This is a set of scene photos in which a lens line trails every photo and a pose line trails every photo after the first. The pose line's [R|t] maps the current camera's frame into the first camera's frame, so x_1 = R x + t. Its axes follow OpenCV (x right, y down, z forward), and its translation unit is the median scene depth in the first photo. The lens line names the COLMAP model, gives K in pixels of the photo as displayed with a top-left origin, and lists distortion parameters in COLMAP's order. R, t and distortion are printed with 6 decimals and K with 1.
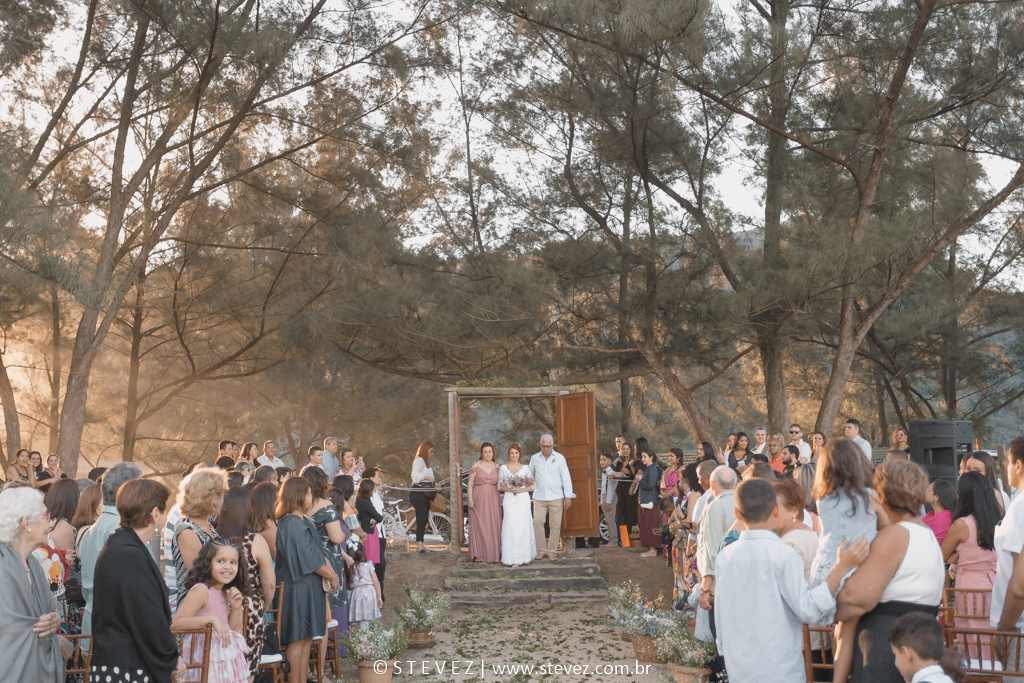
lens RADIAL K [[1158.0, 0, 508.5], [0, 1158.0, 342.0], [0, 0, 1]] dist [0.015994, 0.000000]
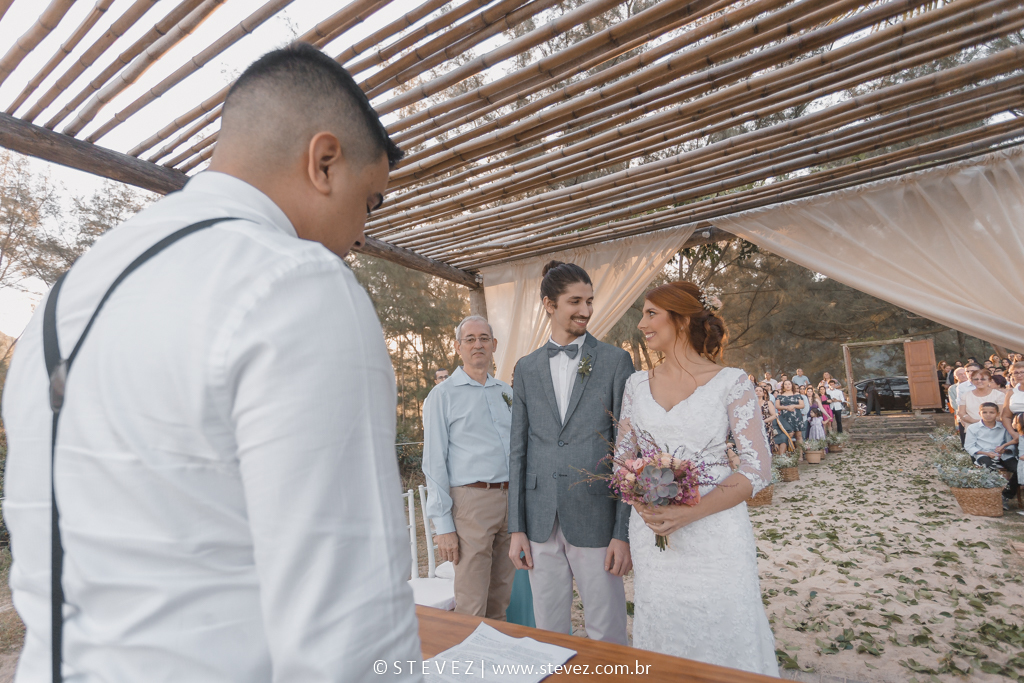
lens RADIAL K [[548.5, 0, 496.7], [0, 548.5, 364.9], [0, 0, 1]] dist [0.000083, -0.000153]
pose [[0.800173, -0.080285, -0.594372, 0.033861], [0.113021, 0.993430, 0.017968, -0.012723], [0.589025, -0.081554, 0.803989, -0.206962]]
